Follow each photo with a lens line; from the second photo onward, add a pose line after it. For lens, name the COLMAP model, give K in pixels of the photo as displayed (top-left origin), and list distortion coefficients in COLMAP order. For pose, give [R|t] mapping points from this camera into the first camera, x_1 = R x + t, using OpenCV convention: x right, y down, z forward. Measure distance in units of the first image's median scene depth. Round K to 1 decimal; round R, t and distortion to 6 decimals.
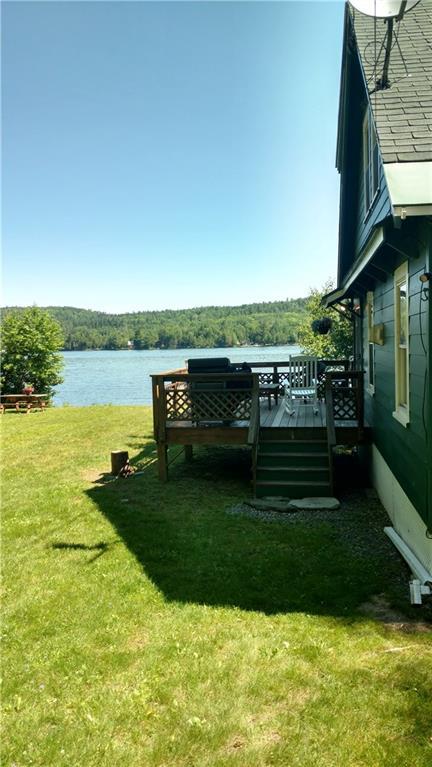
lens RADIAL K [[601.1, 0, 217.0], [0, 601.1, 386.1], [0, 0, 1]] dist [0.014073, -0.011690]
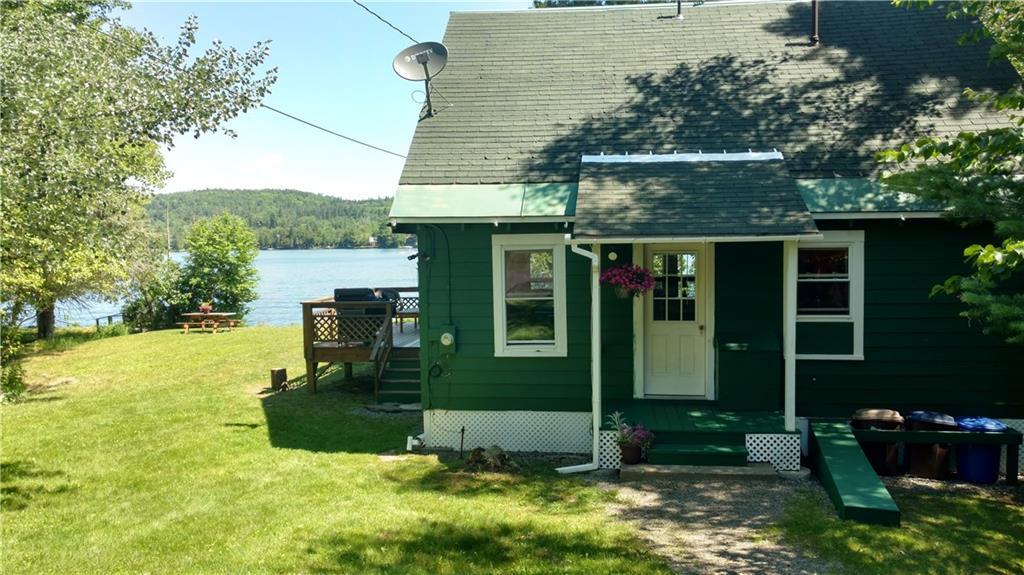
lens RADIAL K [[802.5, 0, 512.5], [0, 802.5, 282.4], [0, 0, 1]] dist [0.014073, -0.011690]
pose [[0.999555, 0.008676, 0.028535, 0.105364], [-0.008121, 0.999776, -0.019526, -0.012545], [-0.028698, 0.019286, 0.999402, -0.239855]]
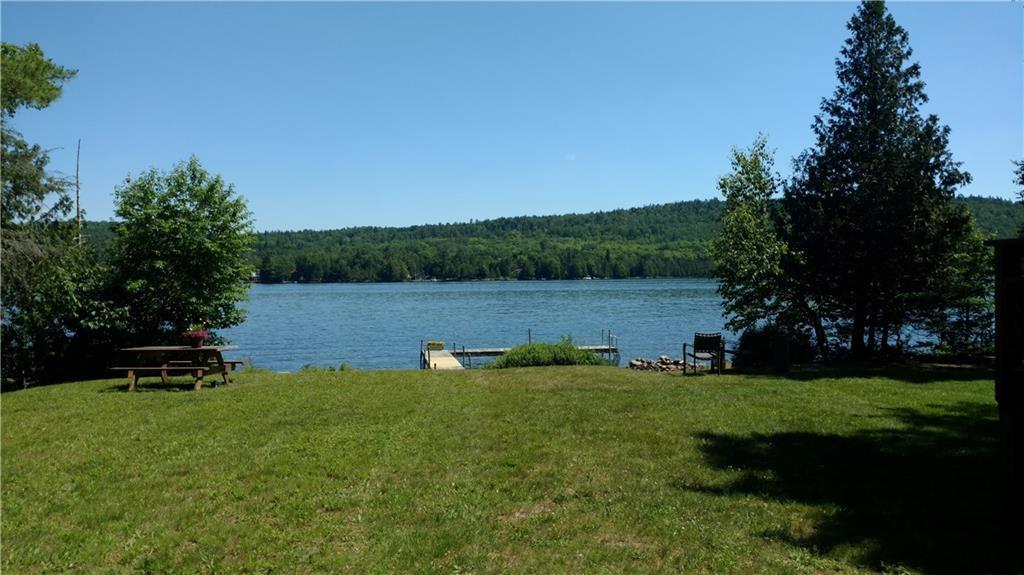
lens RADIAL K [[802.5, 0, 510.9], [0, 802.5, 287.4], [0, 0, 1]] dist [0.014073, -0.011690]
pose [[0.985850, 0.017474, 0.166719, -0.189943], [-0.007520, 0.998161, -0.060149, 0.005274], [-0.167464, 0.058044, 0.984168, 0.391527]]
